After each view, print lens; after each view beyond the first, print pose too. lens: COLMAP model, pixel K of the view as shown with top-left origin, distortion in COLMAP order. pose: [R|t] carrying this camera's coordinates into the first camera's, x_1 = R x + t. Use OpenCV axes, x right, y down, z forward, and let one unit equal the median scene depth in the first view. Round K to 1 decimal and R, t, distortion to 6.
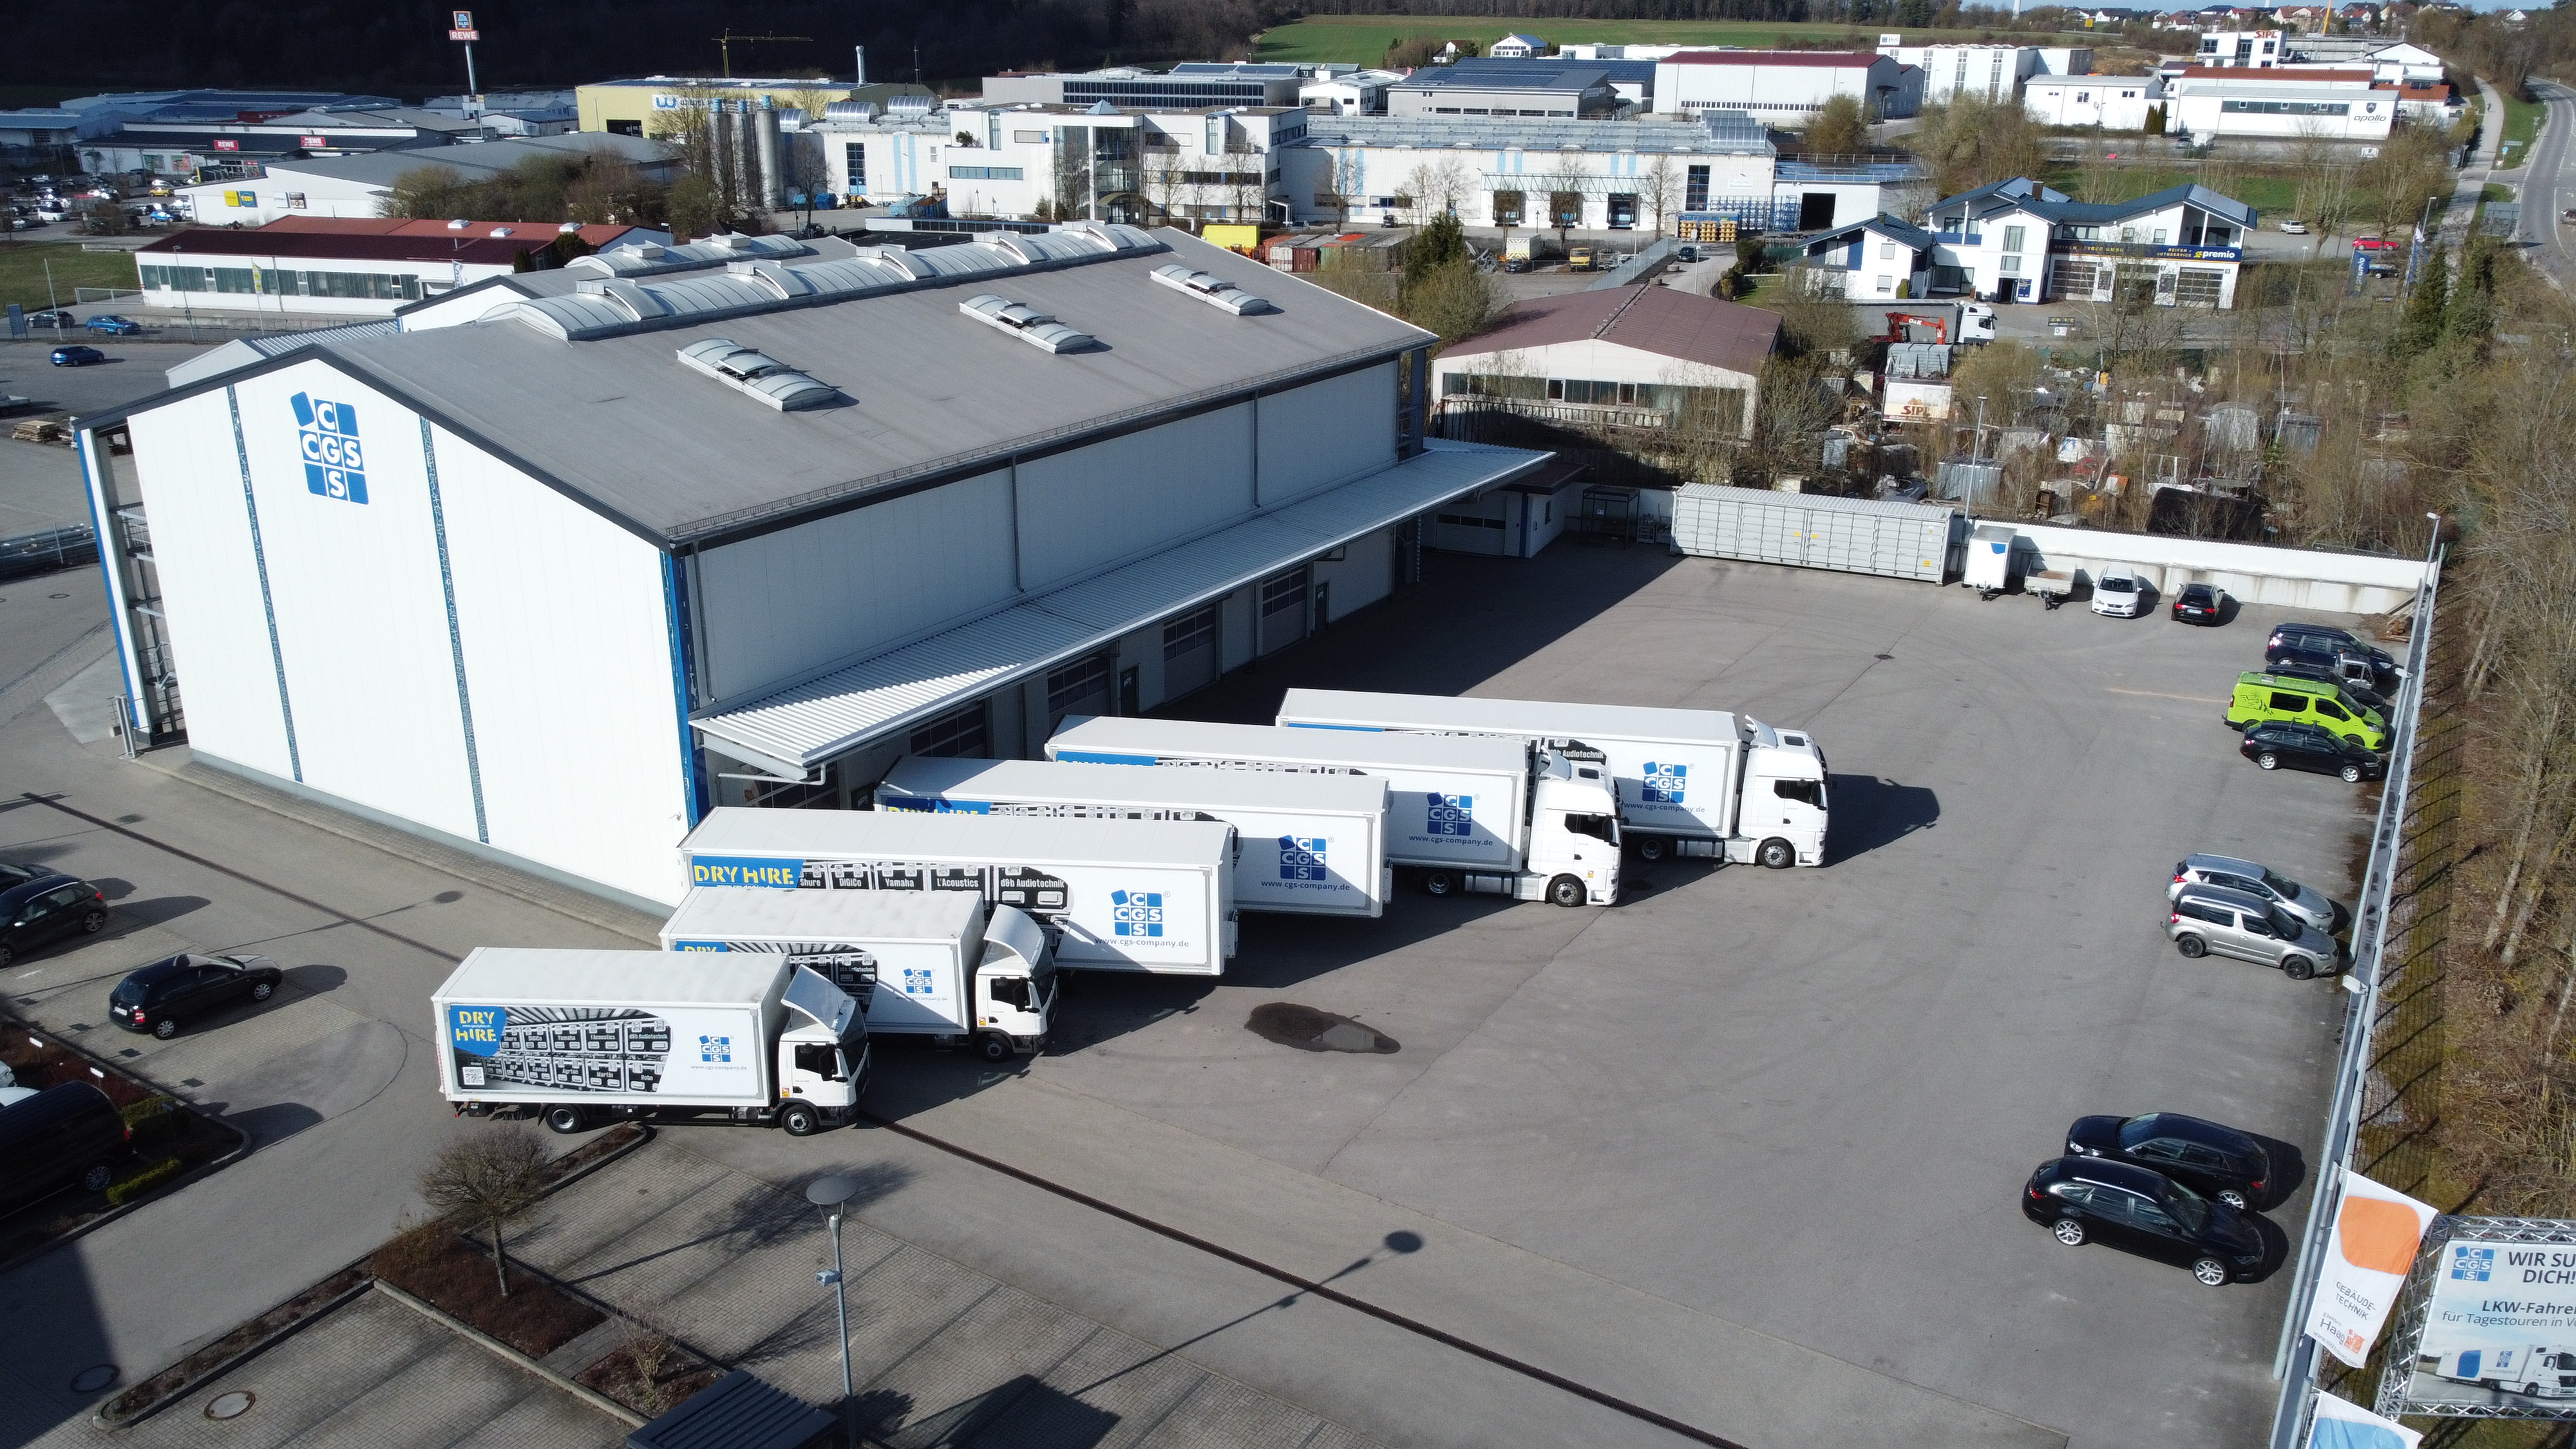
lens RADIAL K [[1936.8, 0, 1288.0], [0, 1936.8, 724.5], [0, 0, 1]] dist [-0.003081, 0.000424]
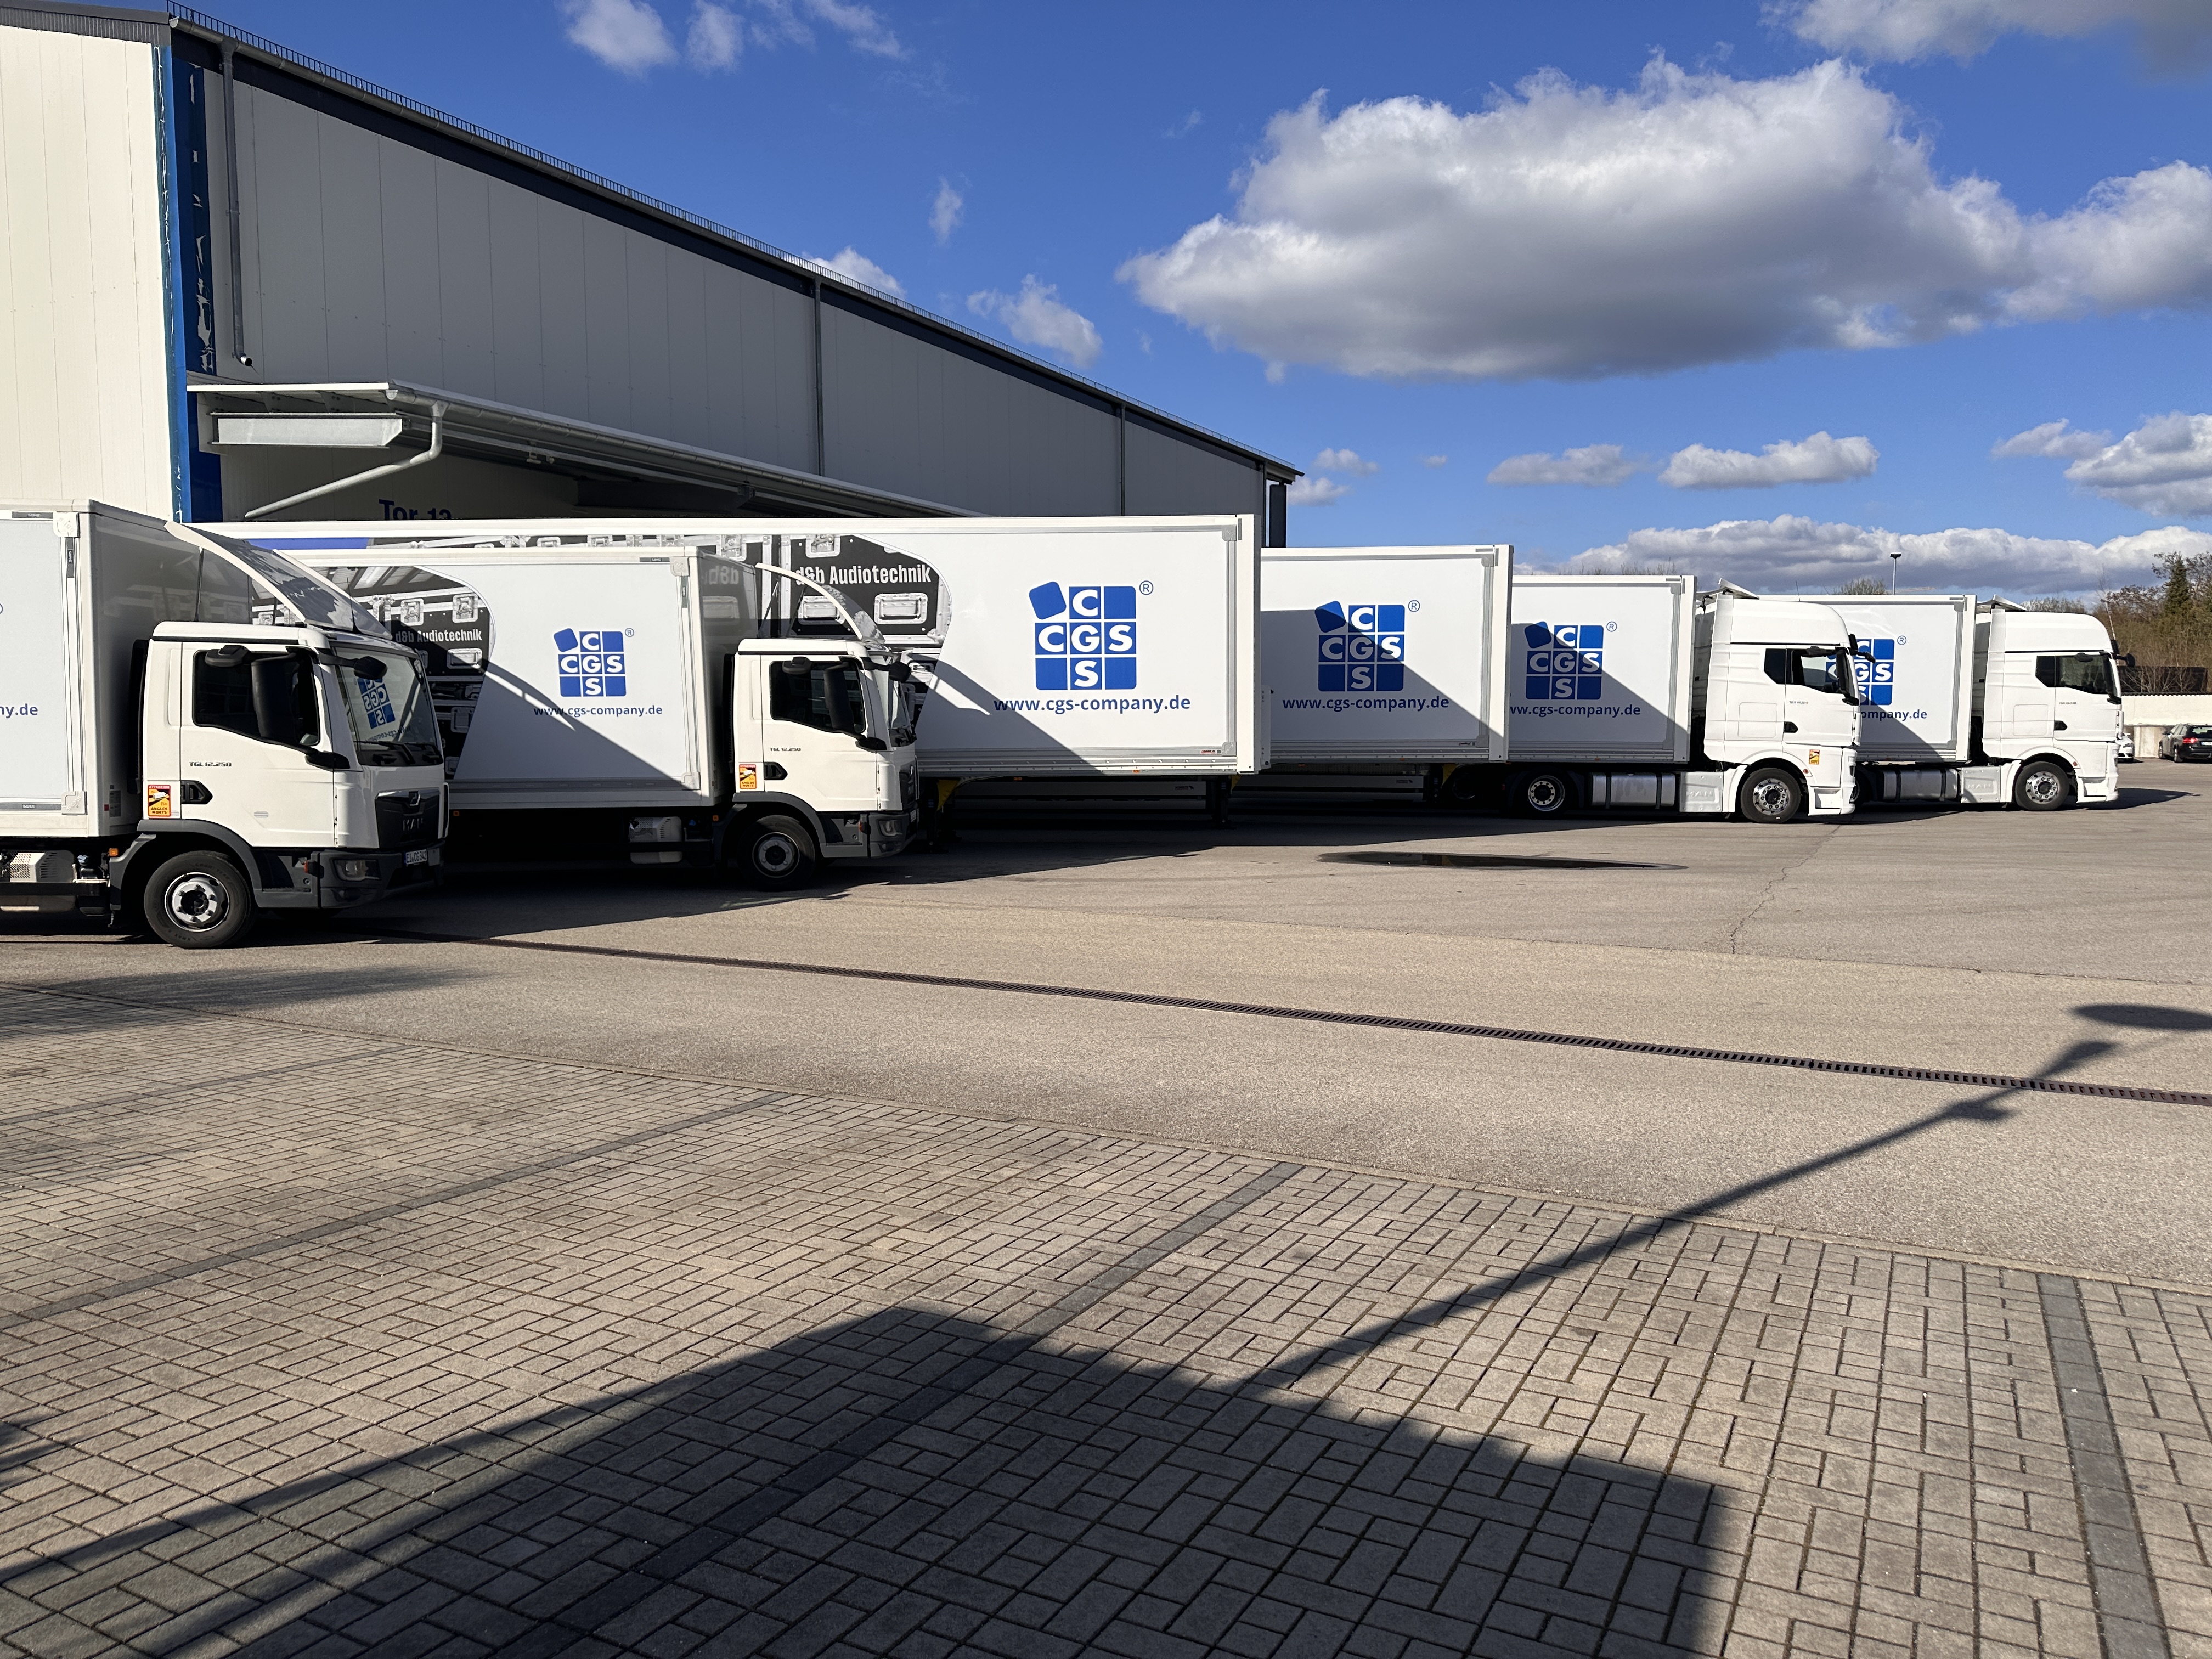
lens RADIAL K [[1528.8, 0, 1106.0], [0, 1528.8, 829.5], [0, 0, 1]] dist [0.118767, -0.202779]
pose [[0.997852, -0.028985, 0.058741, -0.096034], [0.044310, 0.959143, -0.279429, 0.250174], [-0.048242, 0.281432, 0.958368, 0.650455]]
